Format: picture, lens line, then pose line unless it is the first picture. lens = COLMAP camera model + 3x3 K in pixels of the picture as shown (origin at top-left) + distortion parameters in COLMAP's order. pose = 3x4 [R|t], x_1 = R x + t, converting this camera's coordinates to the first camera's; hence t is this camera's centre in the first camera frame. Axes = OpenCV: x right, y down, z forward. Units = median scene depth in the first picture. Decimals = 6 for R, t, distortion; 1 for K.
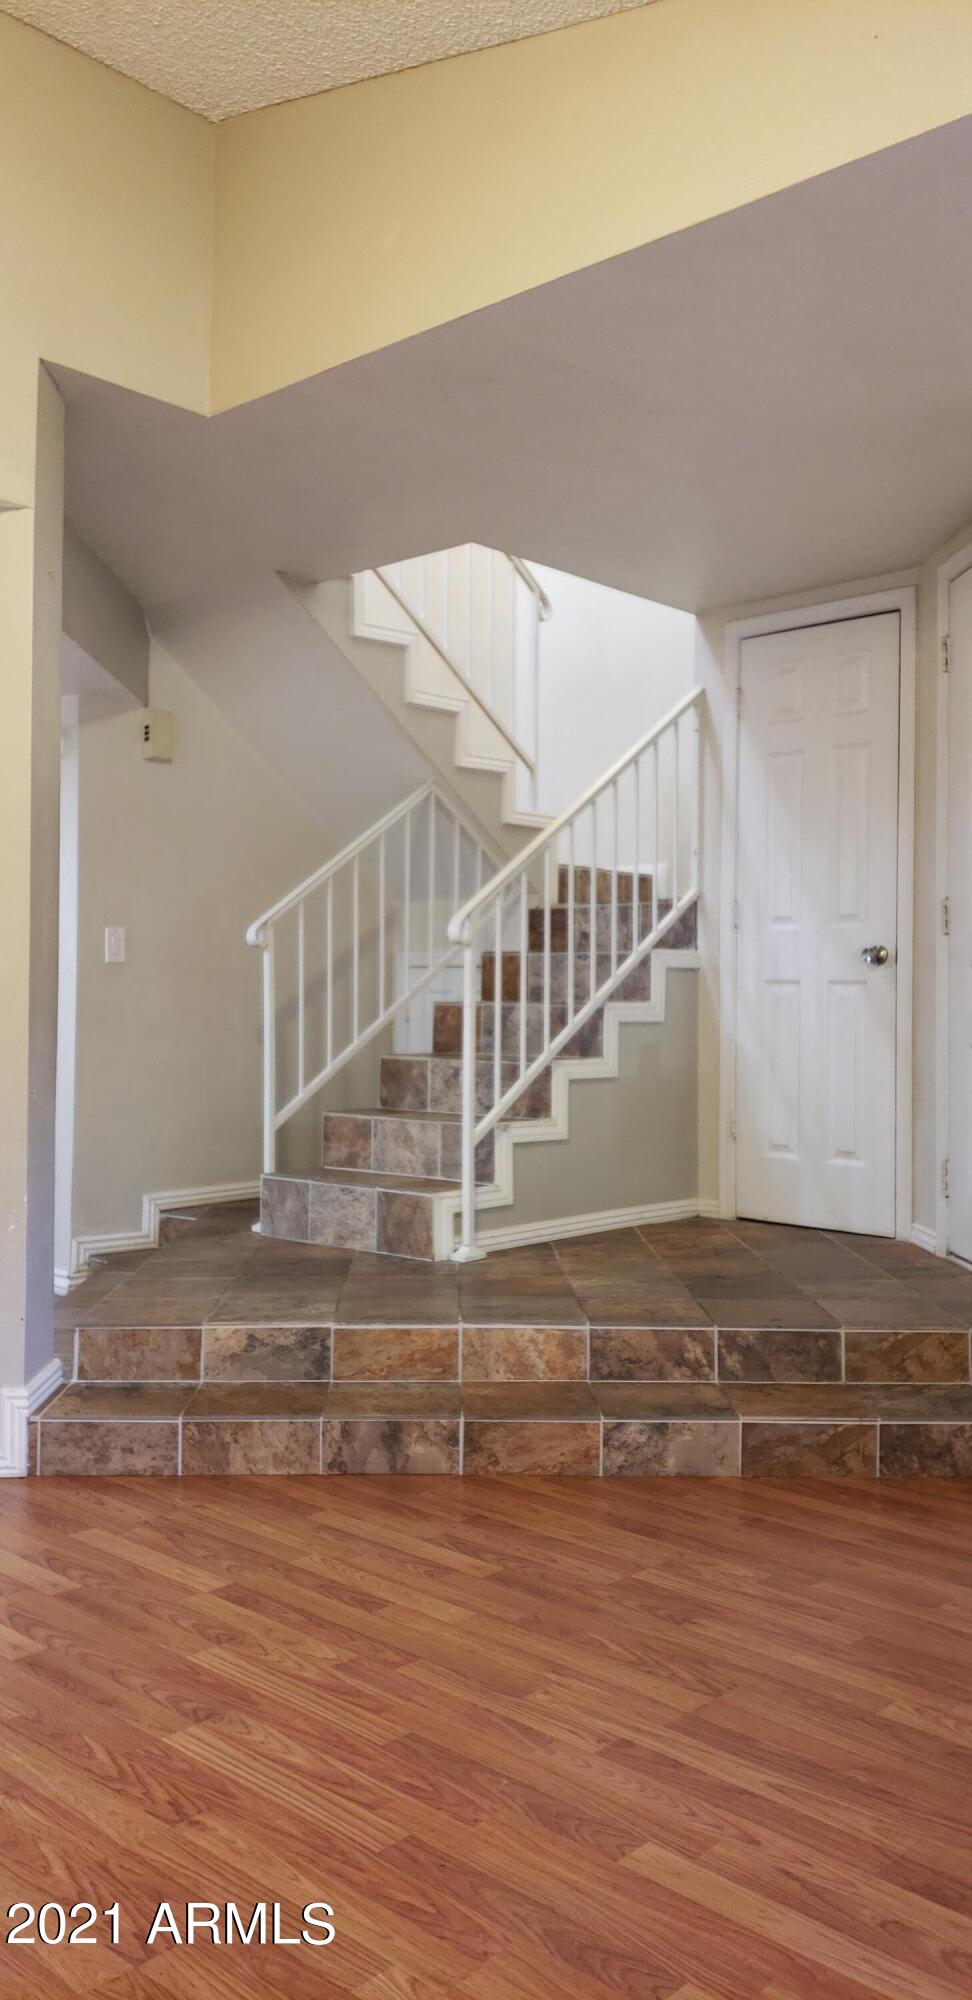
lens RADIAL K [[1535.5, 0, 450.6], [0, 1535.5, 995.0], [0, 0, 1]] dist [0.086821, -0.110507]
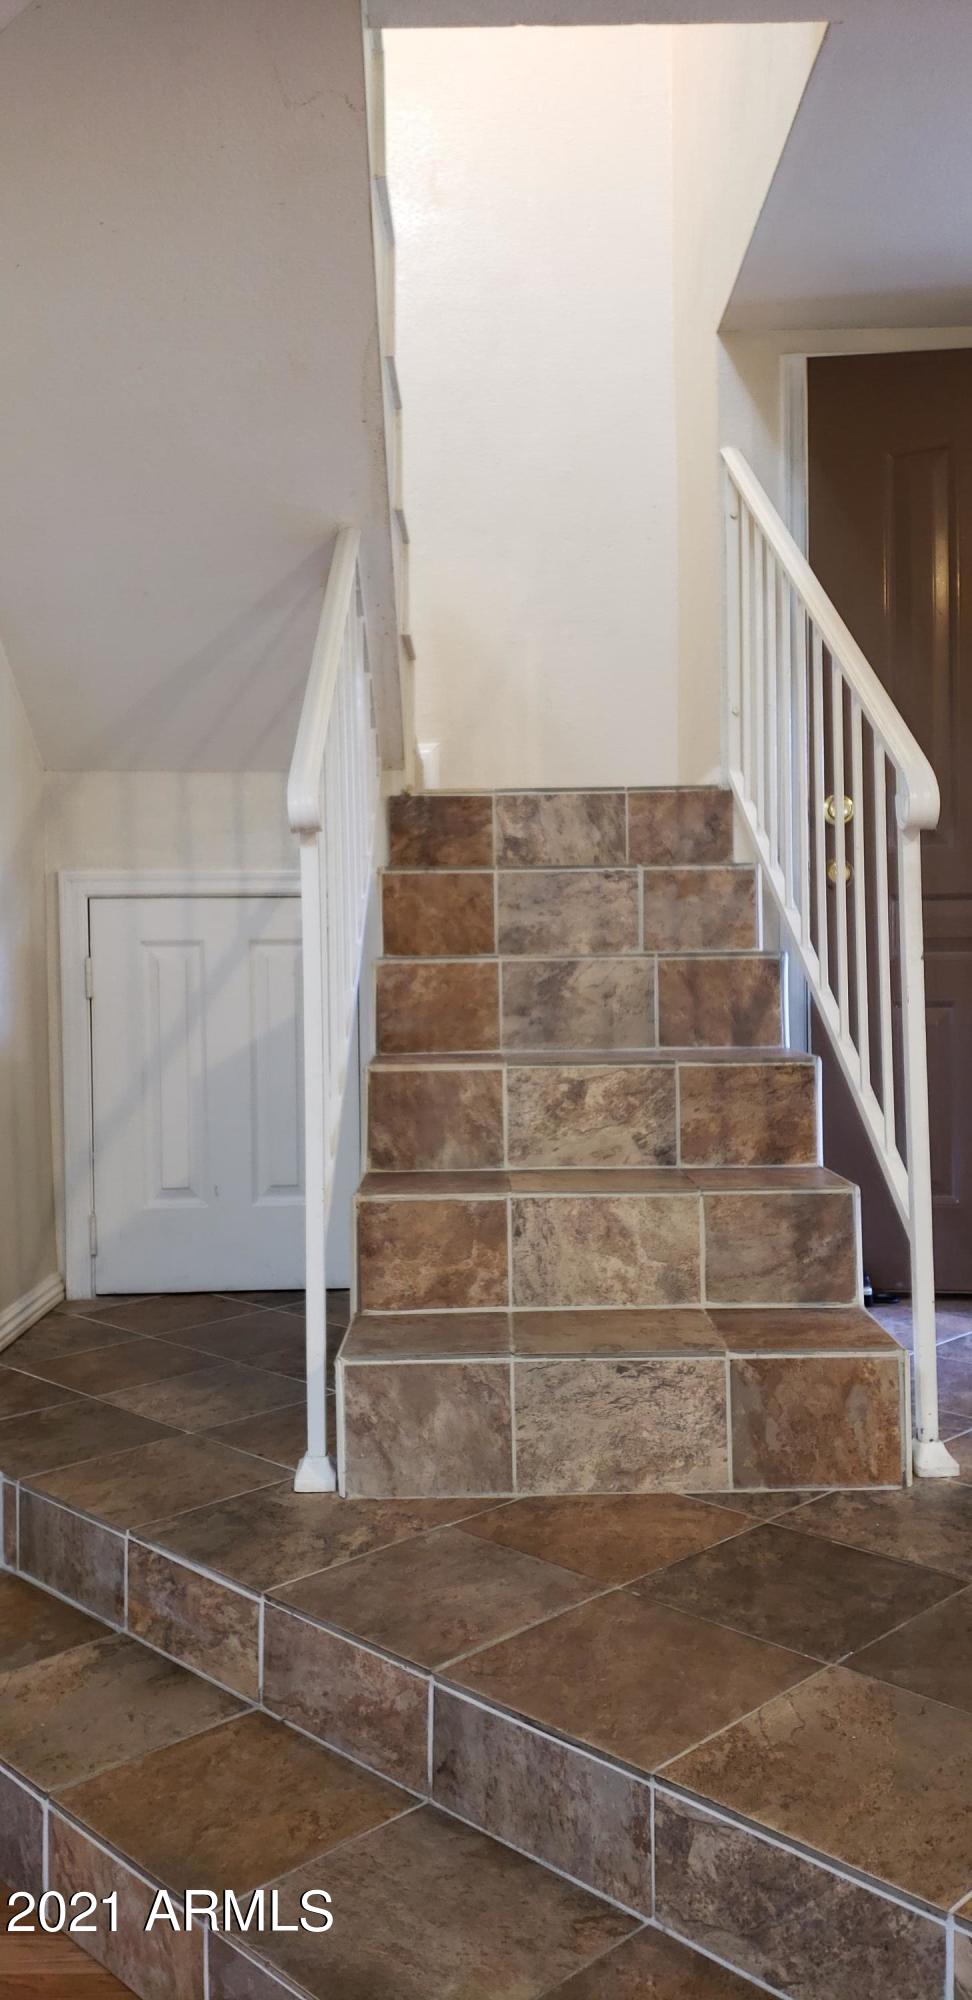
lens RADIAL K [[1535.5, 0, 491.9], [0, 1535.5, 991.0], [0, 0, 1]] dist [0.086821, -0.110507]
pose [[0.724499, -0.033302, 0.688471, -0.396862], [0.016622, 0.999386, 0.030849, 0.000509], [-0.689075, -0.010906, 0.724608, 0.676794]]
